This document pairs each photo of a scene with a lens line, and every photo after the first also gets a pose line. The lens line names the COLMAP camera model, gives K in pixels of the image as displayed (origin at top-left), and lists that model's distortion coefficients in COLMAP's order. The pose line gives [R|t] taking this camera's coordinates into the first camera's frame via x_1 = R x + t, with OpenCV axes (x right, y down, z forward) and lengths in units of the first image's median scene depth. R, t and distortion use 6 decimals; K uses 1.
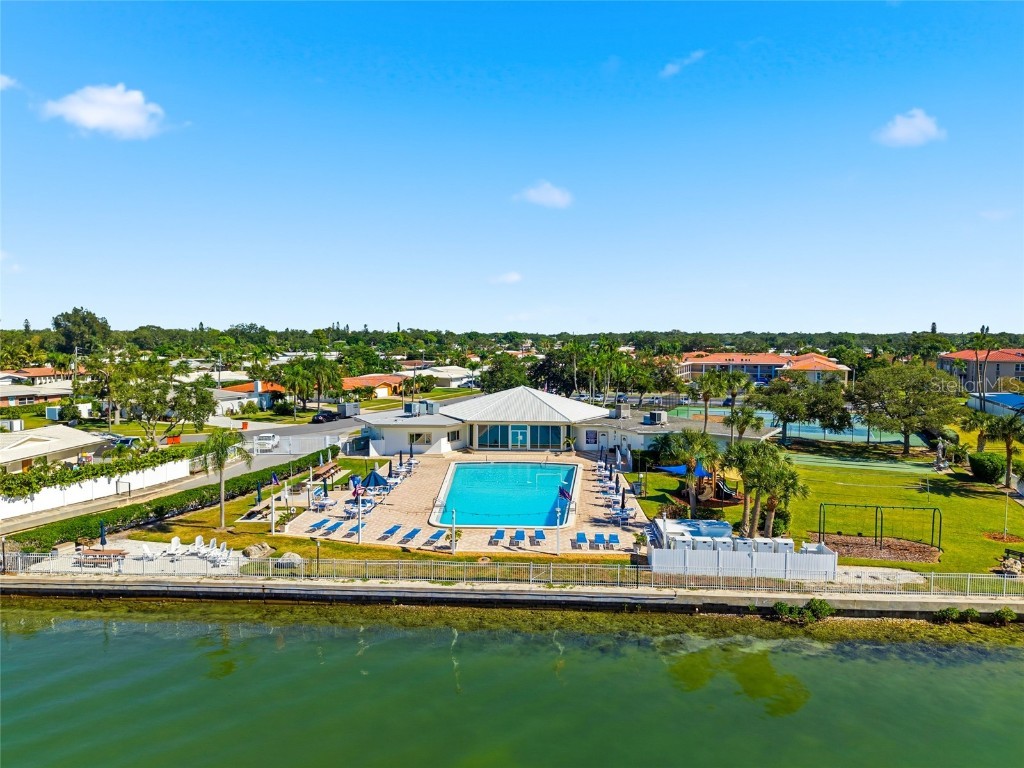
lens RADIAL K [[691.3, 0, 515.4], [0, 691.3, 383.9], [0, 0, 1]] dist [0.049459, -0.048412]
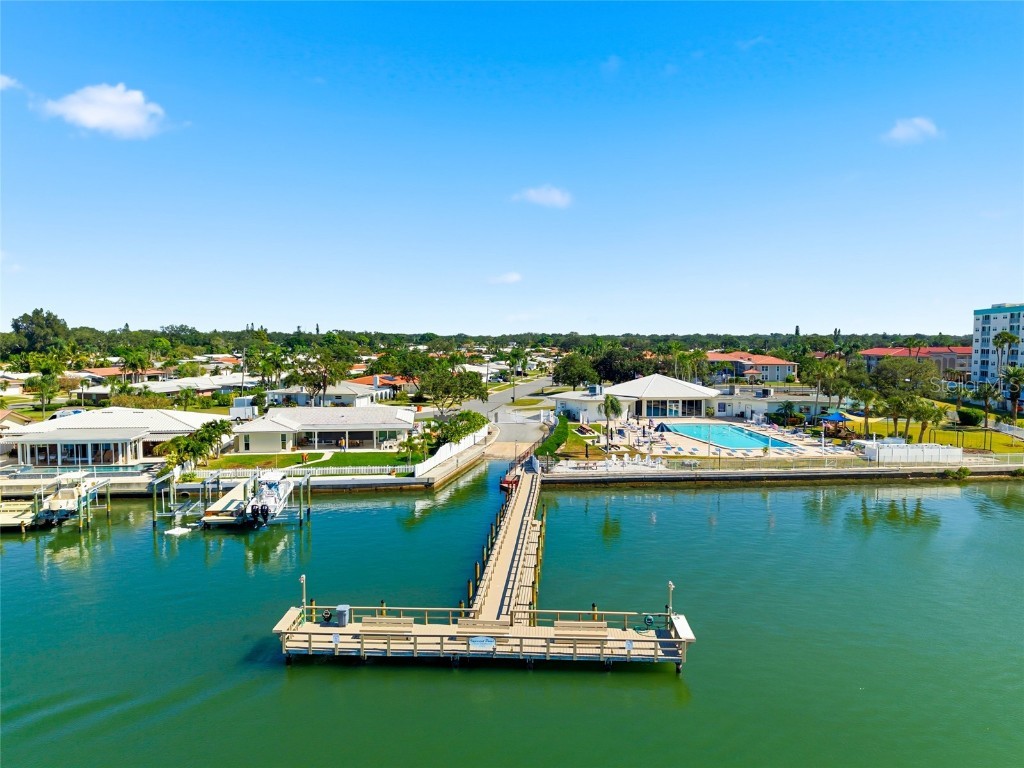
lens RADIAL K [[691.3, 0, 513.5], [0, 691.3, 385.0], [0, 0, 1]] dist [0.049459, -0.048412]
pose [[0.983704, -0.012617, 0.179351, -0.312648], [0.012647, 0.999920, 0.000975, 0.012001], [-0.179349, 0.001309, 0.983785, -0.199292]]
